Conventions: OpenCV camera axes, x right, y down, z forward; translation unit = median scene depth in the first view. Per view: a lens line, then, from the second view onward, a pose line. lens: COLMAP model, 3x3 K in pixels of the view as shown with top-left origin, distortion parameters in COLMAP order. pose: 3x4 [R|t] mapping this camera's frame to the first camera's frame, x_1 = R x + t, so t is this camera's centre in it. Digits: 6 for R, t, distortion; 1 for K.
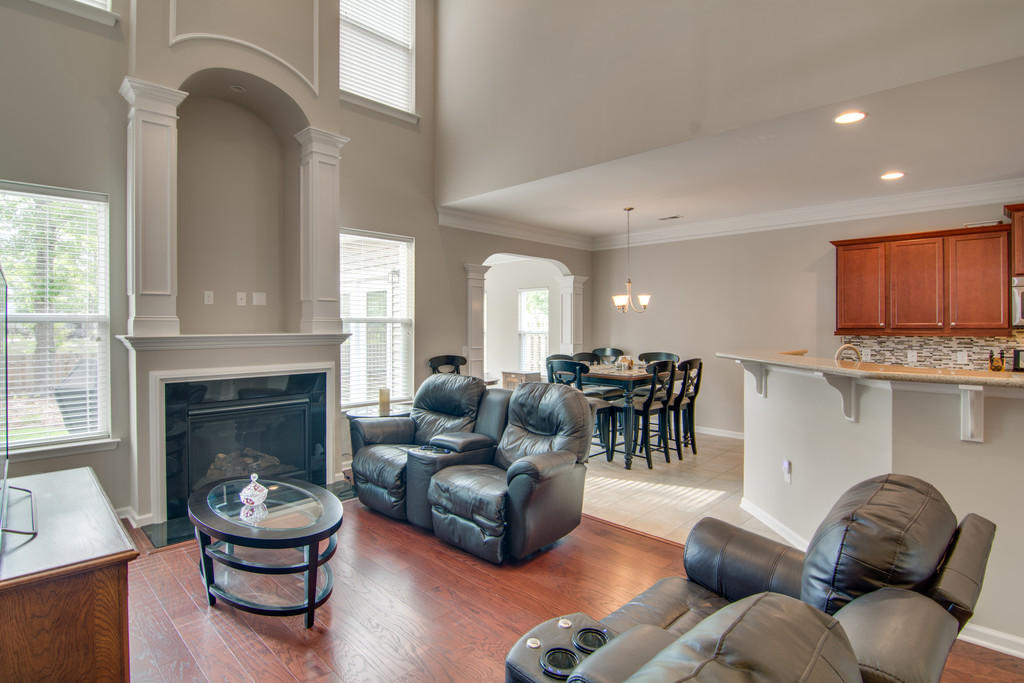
lens RADIAL K [[513.7, 0, 507.8], [0, 513.7, 328.9], [0, 0, 1]] dist [-0.021562, -0.000735]
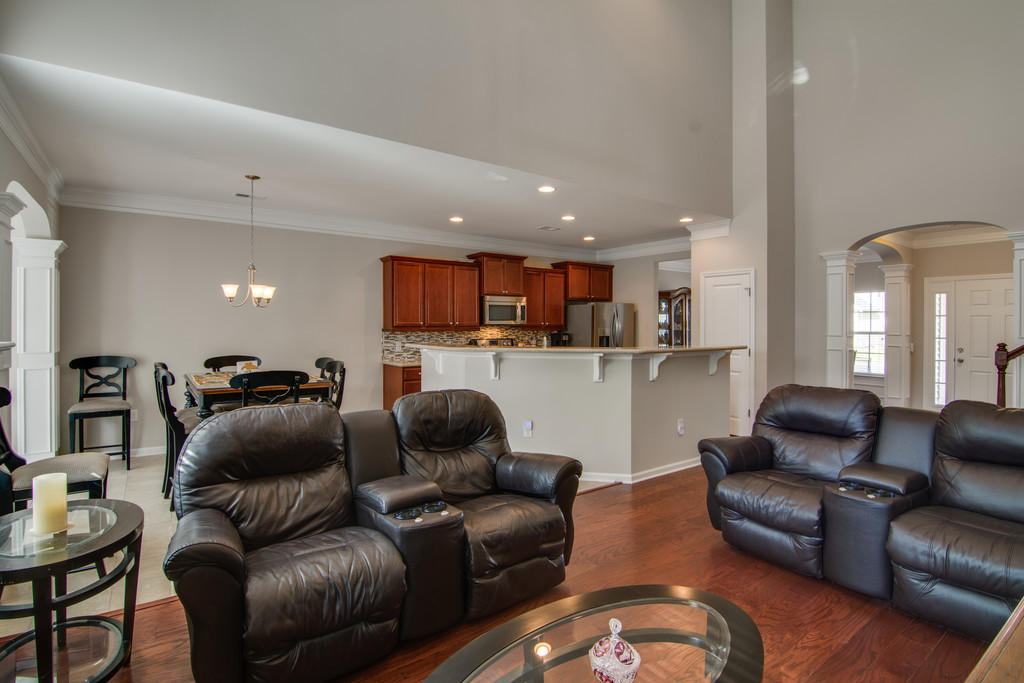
lens RADIAL K [[502.7, 0, 504.1], [0, 502.7, 325.7], [0, 0, 1]] dist [0.000832, -0.000270]
pose [[0.172739, -0.000537, 0.984968, -0.526888], [0.000274, 1.000000, 0.000497, -0.002505], [-0.984968, 0.000184, 0.172739, 0.536538]]
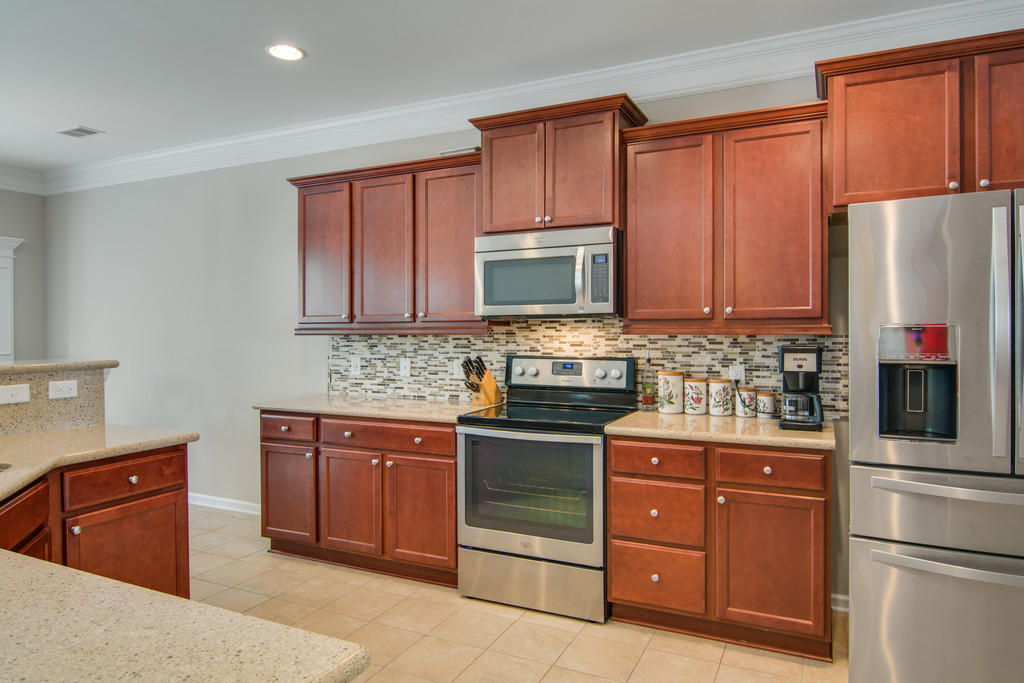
lens RADIAL K [[647.4, 0, 507.3], [0, 647.4, 336.7], [0, 0, 1]] dist [0.003450, -0.000303]
pose [[0.947702, -0.004835, 0.319120, 0.654259], [0.003552, 0.999983, 0.004602, 0.012150], [-0.319137, -0.003227, 0.947703, 0.197692]]
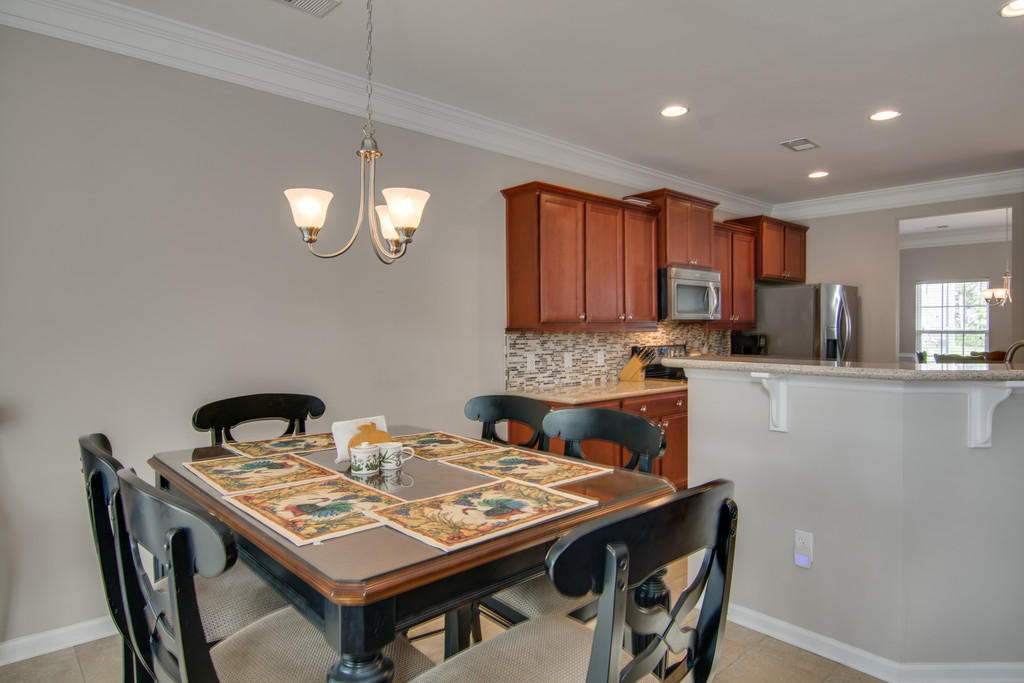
lens RADIAL K [[591.7, 0, 512.0], [0, 591.7, 341.5], [0, 0, 1]] dist [-0.001230, -0.000333]
pose [[0.062646, -0.022682, 0.997778, -0.083433], [0.007676, 0.999723, 0.022244, 0.005961], [-0.998006, 0.006266, 0.062802, 1.015450]]
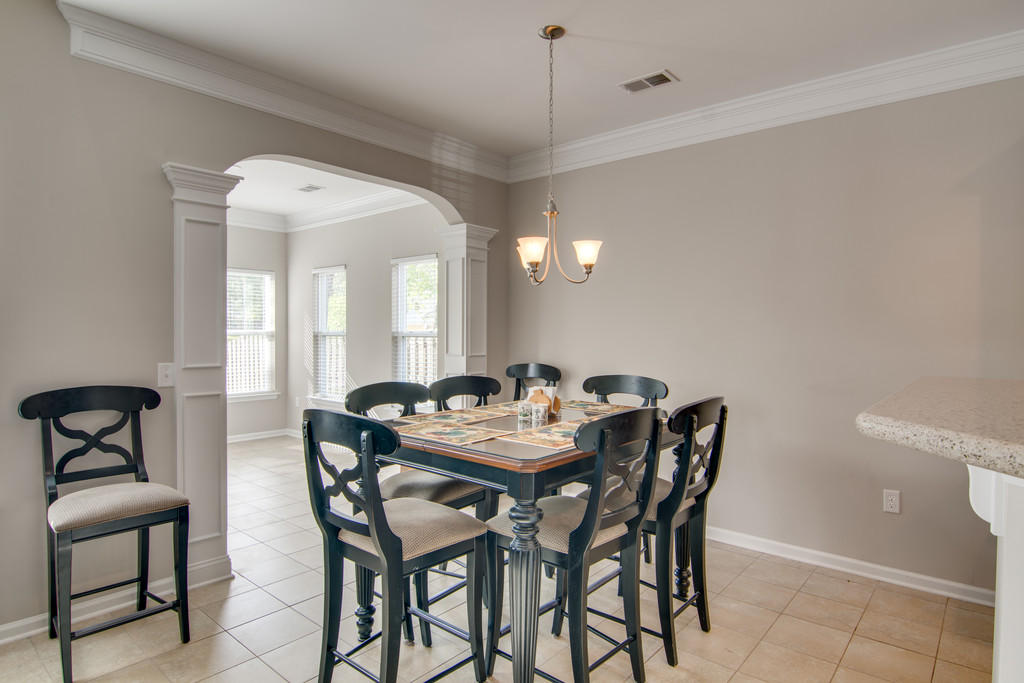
lens RADIAL K [[572.2, 0, 512.8], [0, 572.2, 341.6], [0, 0, 1]] dist [-0.024164, -0.000425]
pose [[0.997499, 0.004114, 0.070557, 0.193364], [-0.005029, 0.999905, 0.012796, 0.011278], [-0.070498, -0.013119, 0.997426, 0.606112]]
